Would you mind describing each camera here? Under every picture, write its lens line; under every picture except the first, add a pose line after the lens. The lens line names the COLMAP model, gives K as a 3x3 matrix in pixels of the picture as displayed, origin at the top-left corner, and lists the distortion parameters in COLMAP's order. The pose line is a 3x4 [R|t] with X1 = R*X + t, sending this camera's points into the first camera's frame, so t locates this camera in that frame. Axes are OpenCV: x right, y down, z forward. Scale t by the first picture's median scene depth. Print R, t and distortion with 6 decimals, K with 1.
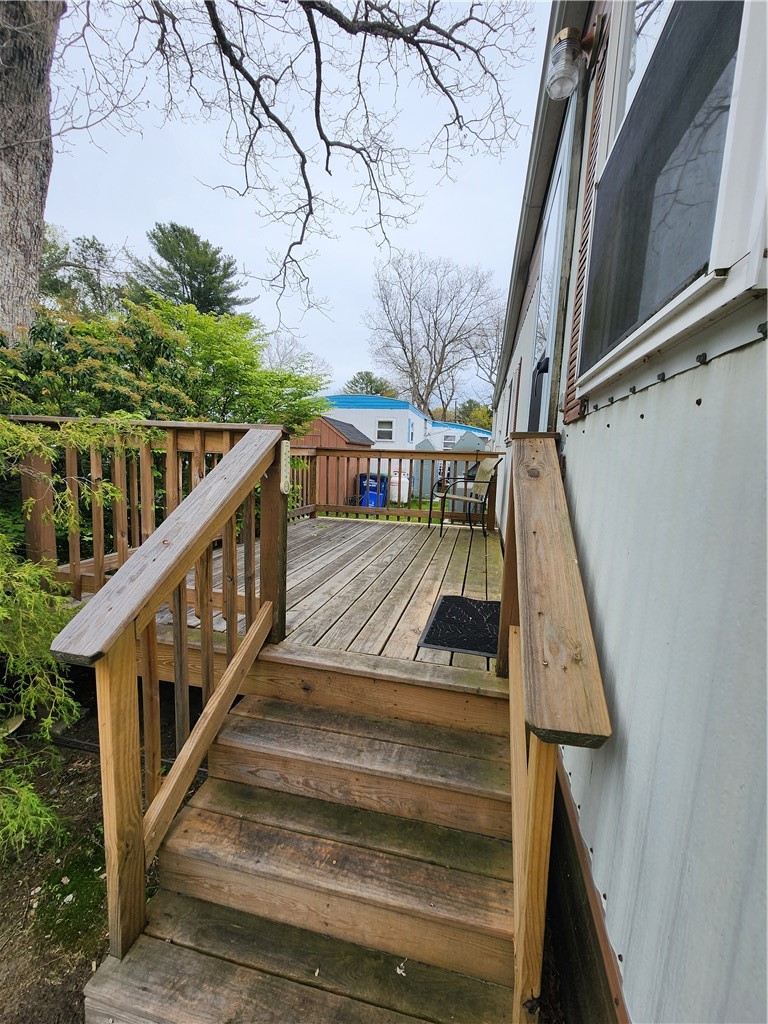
lens RADIAL K [[417.1, 0, 386.5], [0, 417.1, 509.5], [0, 0, 1]] dist [-0.001682, 0.000050]
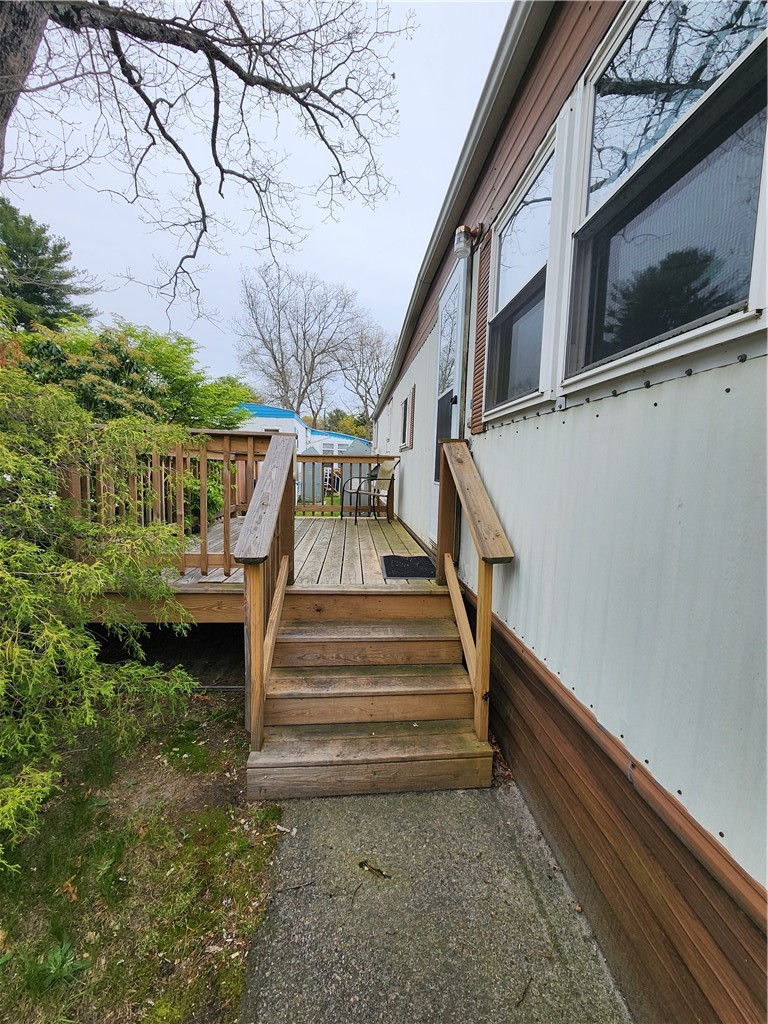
lens RADIAL K [[417.1, 0, 385.7], [0, 417.1, 511.7], [0, 0, 1]] dist [-0.001682, 0.000050]
pose [[0.951553, -0.044400, 0.304262, -0.106181], [0.048916, 0.998777, -0.007233, 0.027007], [-0.303568, 0.021766, 0.952561, -0.130800]]
